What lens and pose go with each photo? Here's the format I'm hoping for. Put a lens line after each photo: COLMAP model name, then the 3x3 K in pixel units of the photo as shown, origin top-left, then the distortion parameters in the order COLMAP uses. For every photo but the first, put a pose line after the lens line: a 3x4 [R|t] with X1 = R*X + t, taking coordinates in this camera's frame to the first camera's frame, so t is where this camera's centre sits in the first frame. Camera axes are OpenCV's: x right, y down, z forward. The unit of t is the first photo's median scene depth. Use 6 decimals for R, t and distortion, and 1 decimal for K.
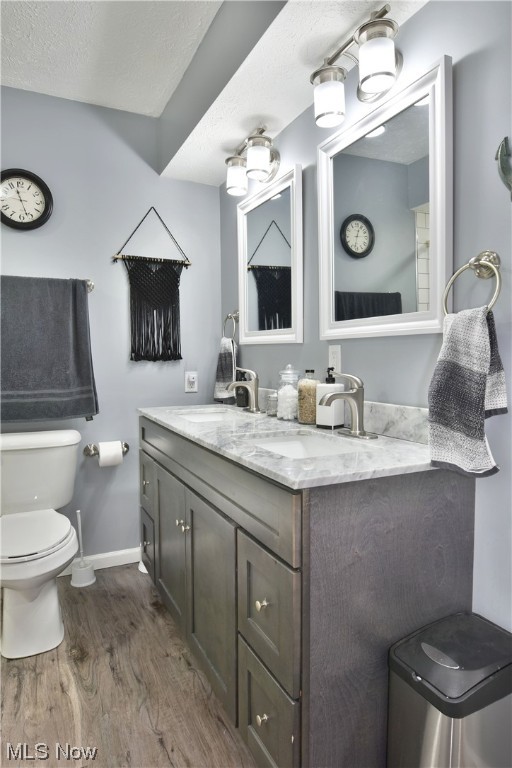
lens RADIAL K [[464.8, 0, 241.9], [0, 464.8, 393.3], [0, 0, 1]] dist [-0.012071, -0.005747]
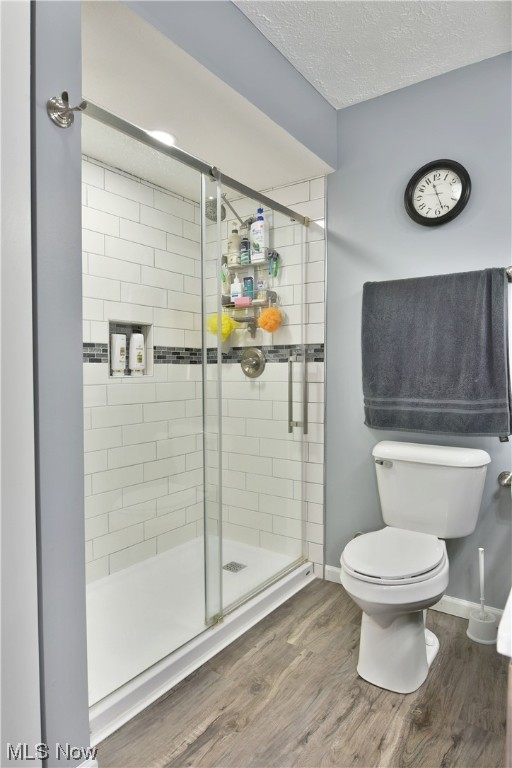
lens RADIAL K [[464.8, 0, 263.8], [0, 464.8, 387.6], [0, 0, 1]] dist [-0.012071, -0.005747]
pose [[0.497139, 0.039470, -0.866773, 0.166703], [-0.065286, 0.997835, 0.007993, -0.014484], [0.865211, 0.052614, 0.498640, 0.256602]]
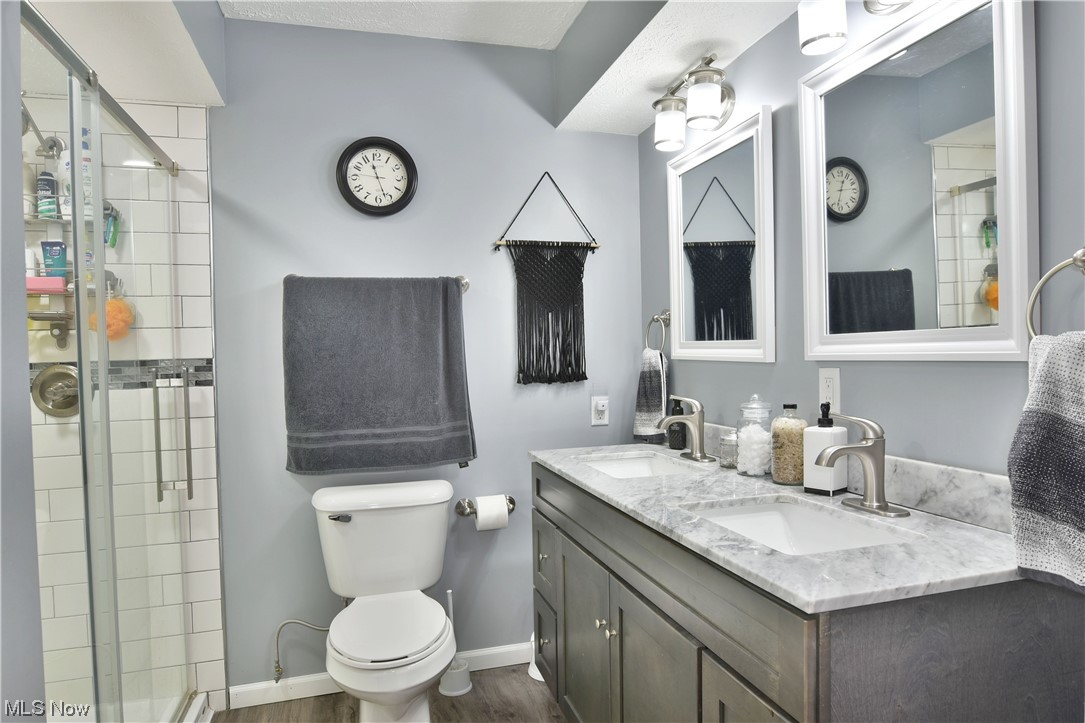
lens RADIAL K [[656.7, 0, 532.3], [0, 656.7, 387.5], [0, 0, 1]] dist [-0.012071, -0.005747]
pose [[0.985410, -0.012556, -0.169734, -0.048946], [0.008150, 0.999612, -0.026628, -0.041527], [0.170003, 0.024857, 0.985130, -0.005188]]
